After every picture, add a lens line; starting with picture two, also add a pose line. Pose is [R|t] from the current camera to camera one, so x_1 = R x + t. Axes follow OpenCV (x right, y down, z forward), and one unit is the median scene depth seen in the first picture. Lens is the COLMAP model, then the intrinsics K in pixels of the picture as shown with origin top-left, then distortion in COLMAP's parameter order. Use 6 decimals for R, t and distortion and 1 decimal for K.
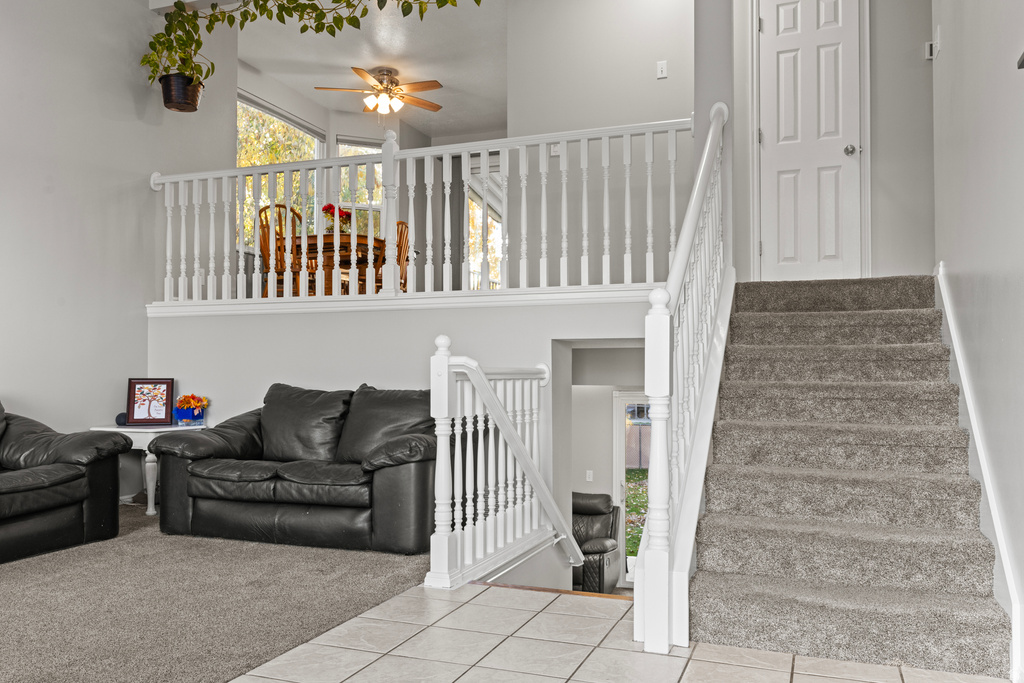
lens RADIAL K [[893.2, 0, 579.5], [0, 893.2, 348.1], [0, 0, 1]] dist [0.014289, 0.016844]
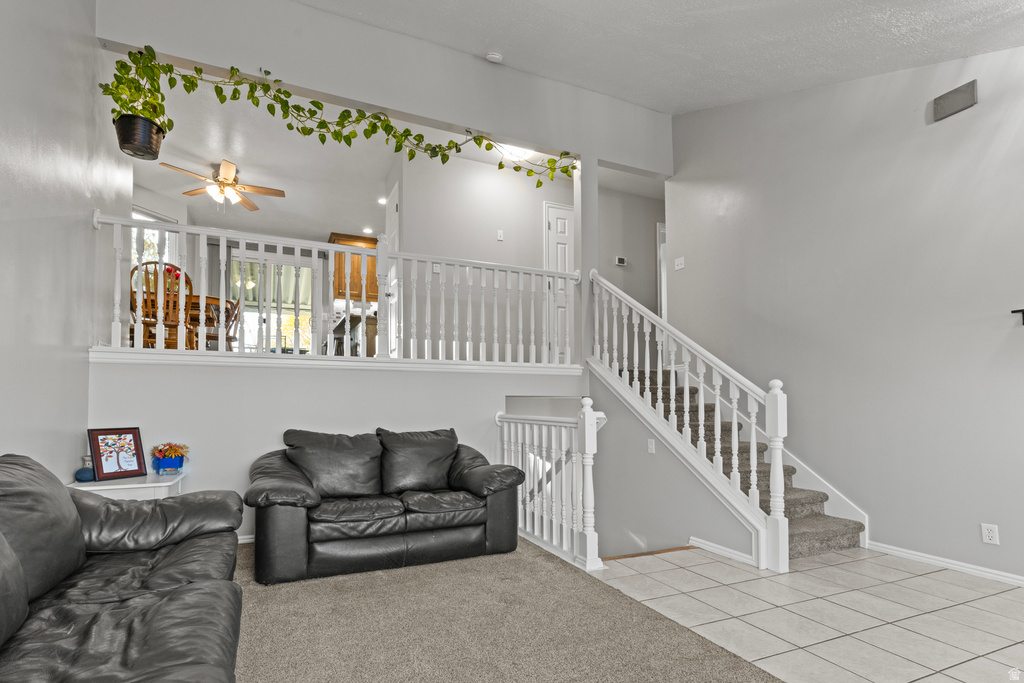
lens RADIAL K [[480.5, 0, 491.5], [0, 480.5, 383.8], [0, 0, 1]] dist [0.013699, -0.003755]
pose [[0.715979, 0.029621, 0.697493, -0.553318], [-0.021878, 0.999561, -0.019991, -0.011380], [-0.697779, -0.000947, 0.716312, 0.361982]]
